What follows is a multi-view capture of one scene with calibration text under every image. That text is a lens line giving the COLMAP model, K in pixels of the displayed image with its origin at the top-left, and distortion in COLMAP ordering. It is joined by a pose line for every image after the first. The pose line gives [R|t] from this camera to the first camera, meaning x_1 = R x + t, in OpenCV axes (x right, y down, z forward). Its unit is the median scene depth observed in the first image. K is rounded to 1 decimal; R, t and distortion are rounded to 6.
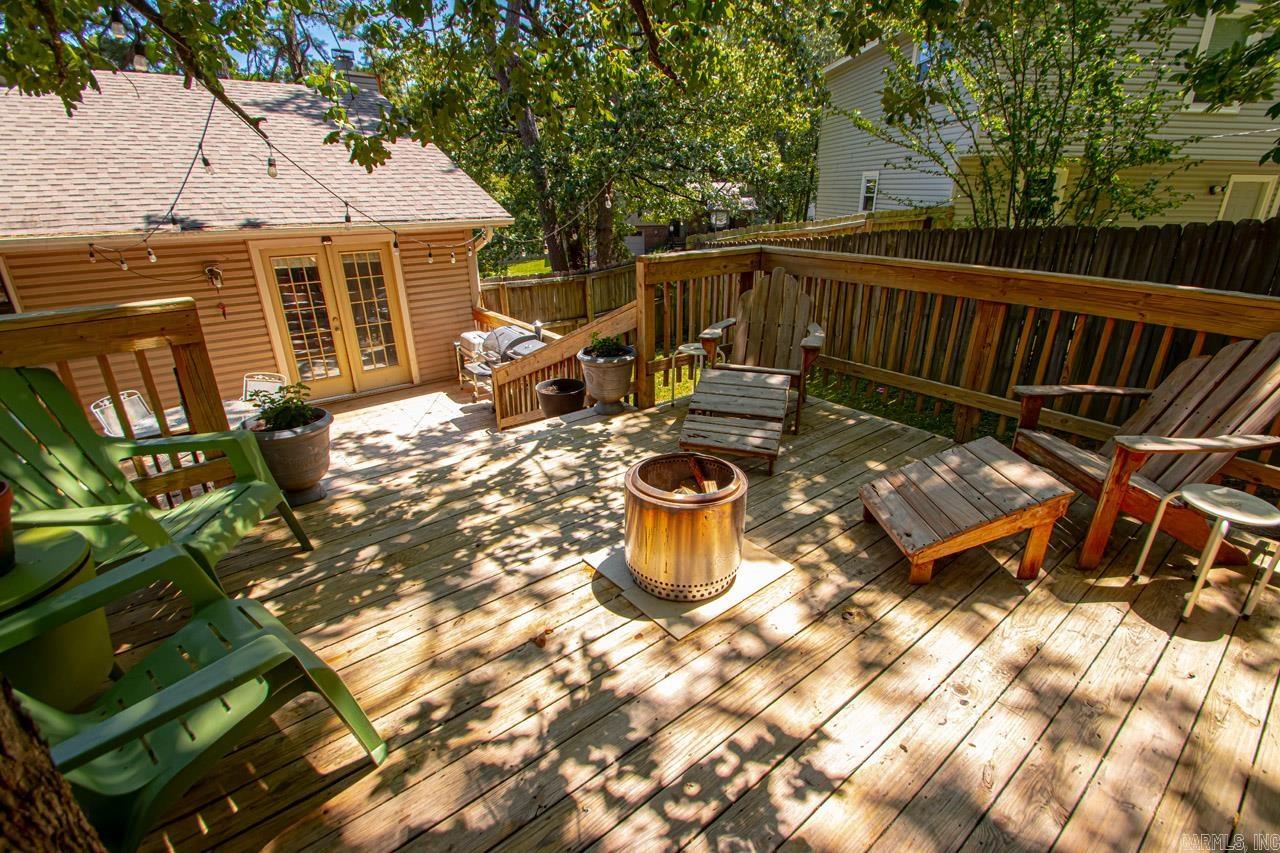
lens RADIAL K [[599.3, 0, 648.4], [0, 599.3, 427.8], [0, 0, 1]] dist [0.001880, -0.000239]
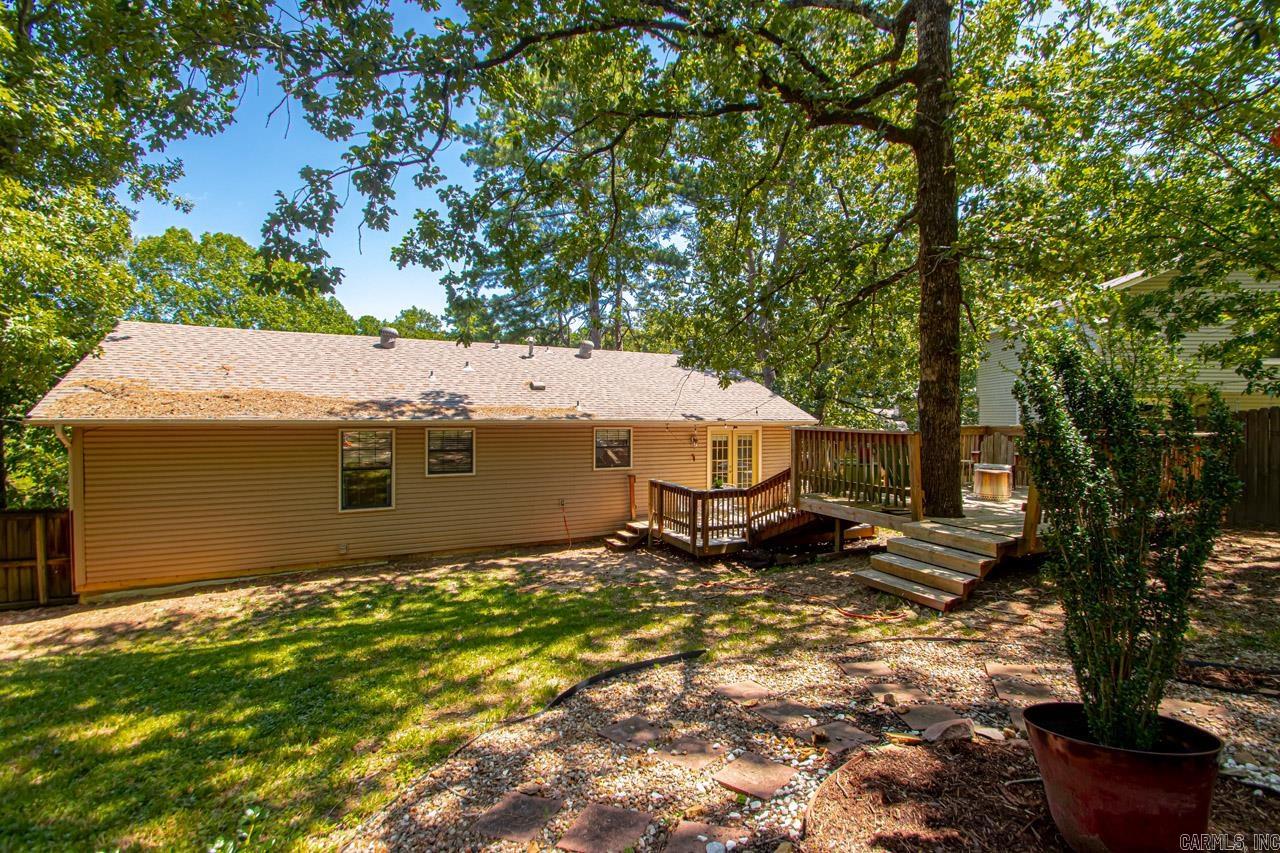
lens RADIAL K [[587.3, 0, 646.9], [0, 587.3, 419.0], [0, 0, 1]] dist [0.008676, 0.000266]
pose [[0.974130, 0.013512, -0.225586, -0.352997], [-0.094681, 0.930783, -0.353099, 0.368245], [0.205200, 0.365323, 0.907982, -0.829942]]
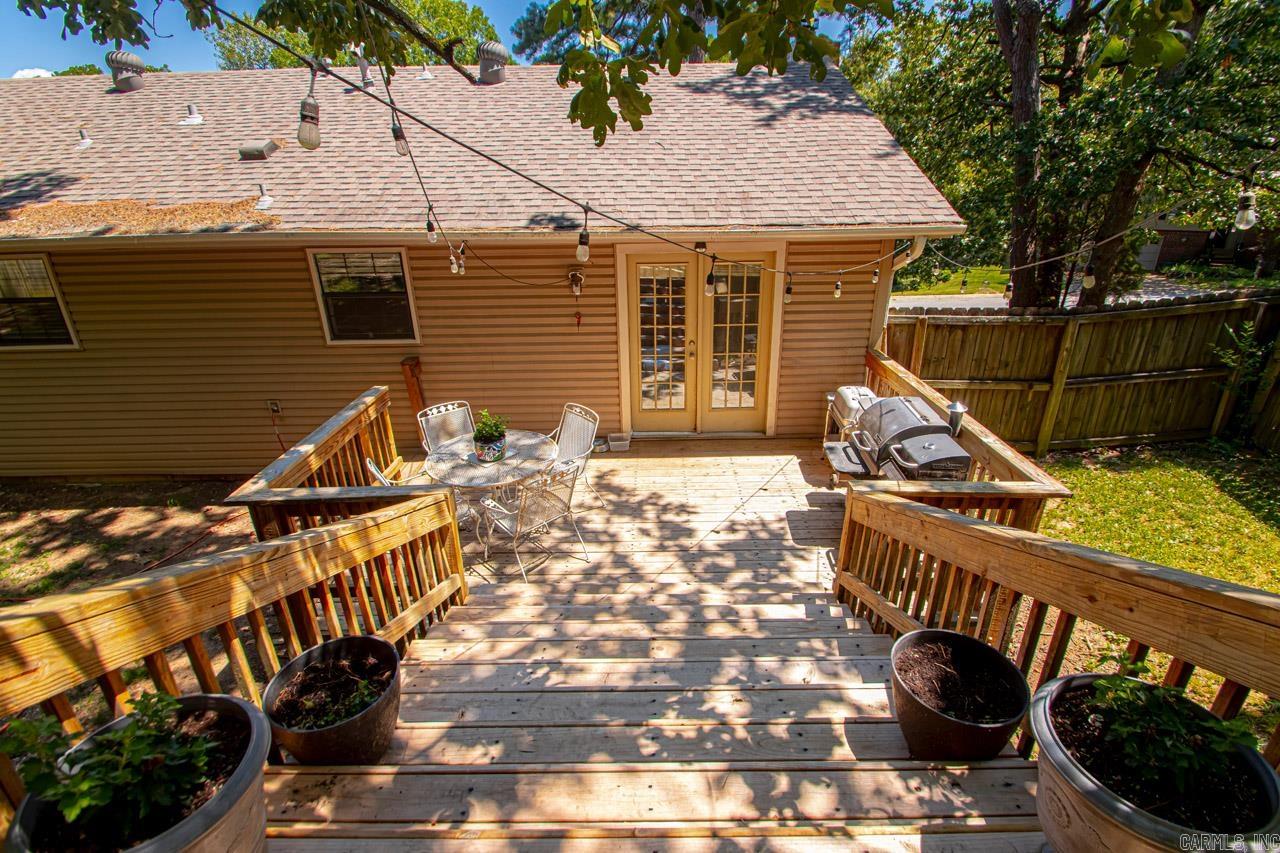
lens RADIAL K [[599.3, 0, 648.4], [0, 599.3, 427.8], [0, 0, 1]] dist [0.001880, -0.000239]
pose [[0.773141, 0.233505, -0.589685, -0.060934], [-0.227717, 0.969964, 0.085527, -0.123100], [0.591944, 0.068157, 0.803092, 0.314927]]
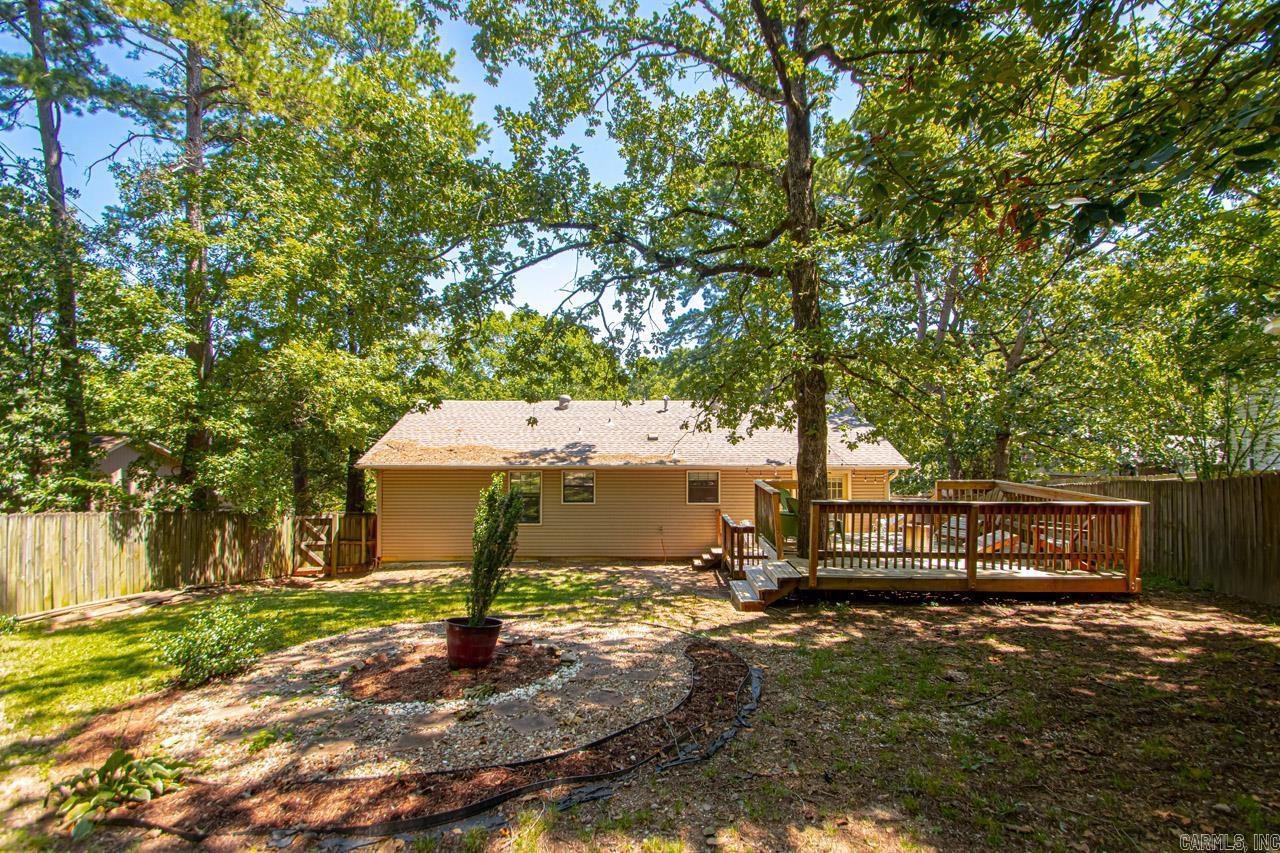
lens RADIAL K [[583.0, 0, 655.1], [0, 583.0, 420.3], [0, 0, 1]] dist [0.010623, -0.000126]
pose [[0.773961, -0.010118, -0.633153, 0.361424], [-0.239960, 0.920615, -0.308037, 0.327260], [0.586007, 0.390339, 0.710092, -0.970984]]
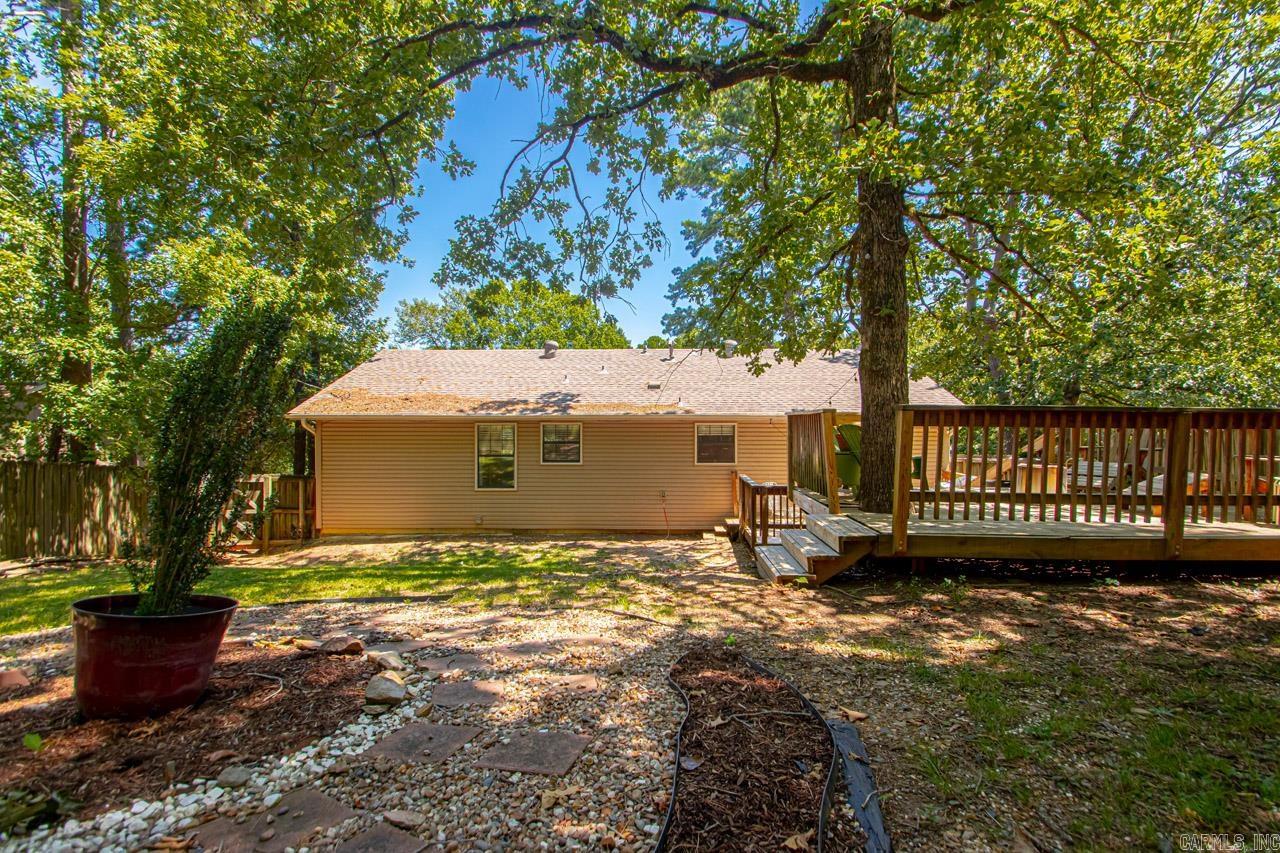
lens RADIAL K [[585.3, 0, 650.8], [0, 585.3, 419.2], [0, 0, 1]] dist [0.011483, -0.012925]
pose [[0.754808, -0.001116, -0.655945, 0.135448], [-0.246508, 0.926215, -0.285237, 0.323519], [0.607864, 0.376994, 0.698840, -0.612079]]
